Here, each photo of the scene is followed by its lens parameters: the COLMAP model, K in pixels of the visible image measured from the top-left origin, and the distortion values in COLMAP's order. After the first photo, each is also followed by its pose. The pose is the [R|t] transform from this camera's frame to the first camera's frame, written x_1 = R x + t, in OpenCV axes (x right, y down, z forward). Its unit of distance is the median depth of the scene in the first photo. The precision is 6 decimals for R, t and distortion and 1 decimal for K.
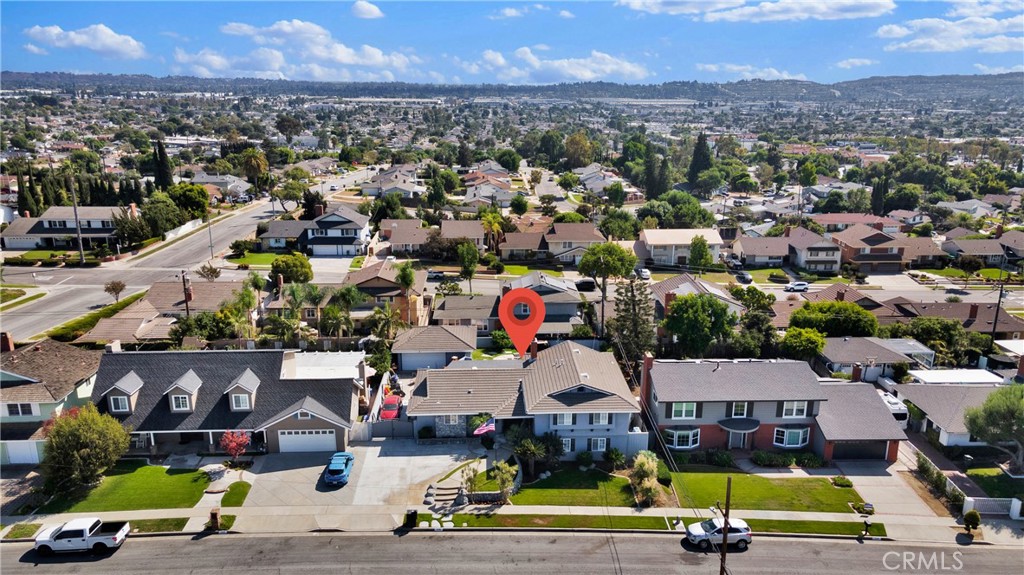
lens RADIAL K [[744.7, 0, 511.8], [0, 744.7, 290.1], [0, 0, 1]] dist [0.037614, 0.013677]
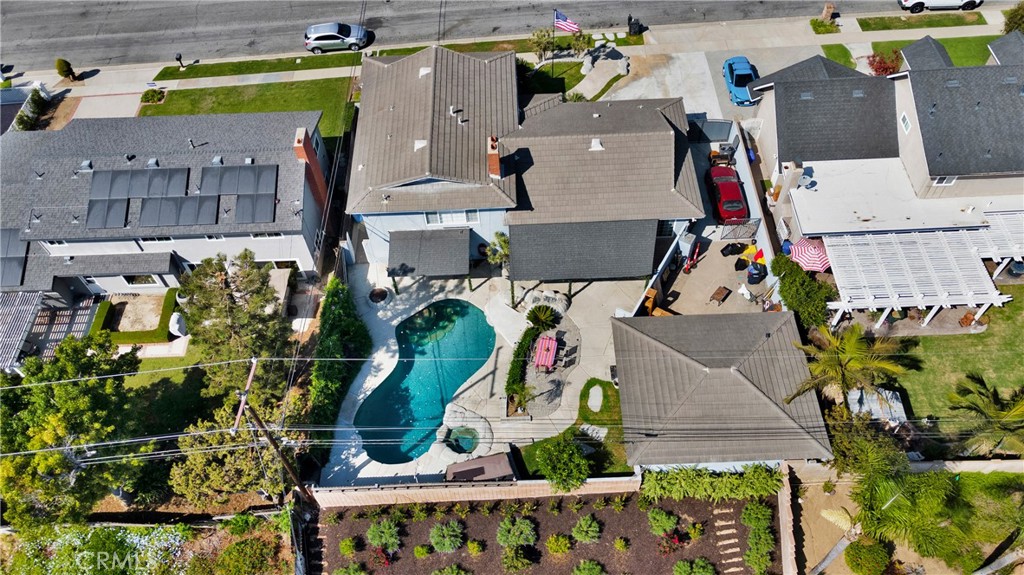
lens RADIAL K [[744.7, 0, 513.7], [0, 744.7, 285.1], [0, 0, 1]] dist [0.037614, 0.013677]
pose [[-0.999240, 0.010984, 0.037400, -0.005439], [0.038953, 0.316422, 0.947818, -0.497940], [-0.001423, 0.948555, -0.316609, 1.503352]]
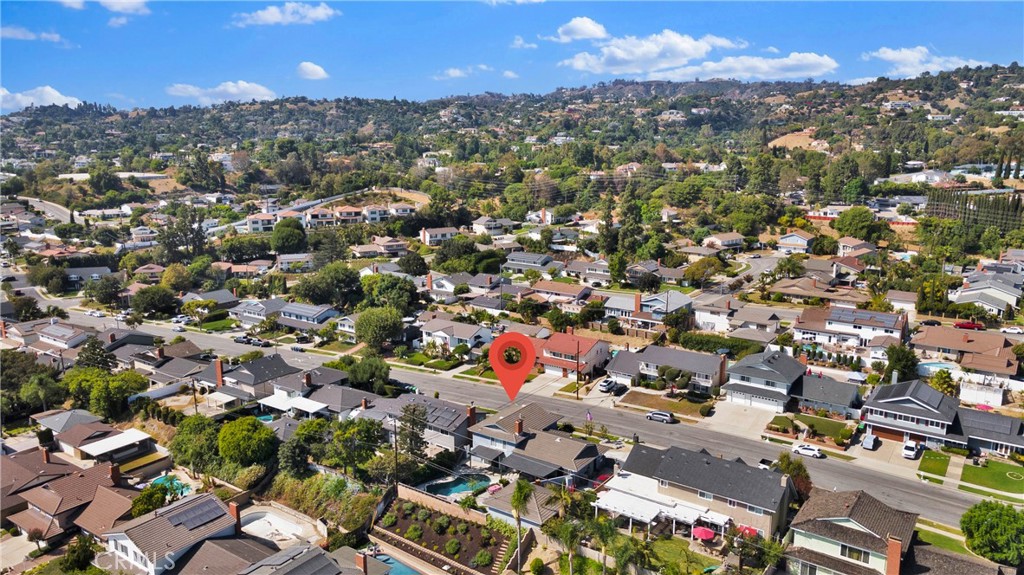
lens RADIAL K [[744.7, 0, 514.8], [0, 744.7, 282.0], [0, 0, 1]] dist [0.037614, 0.013677]
pose [[-0.798069, -0.118693, 0.590761, -0.994916], [0.167614, 0.897985, 0.406853, -0.975521], [-0.578784, 0.423716, -0.696759, 2.316686]]
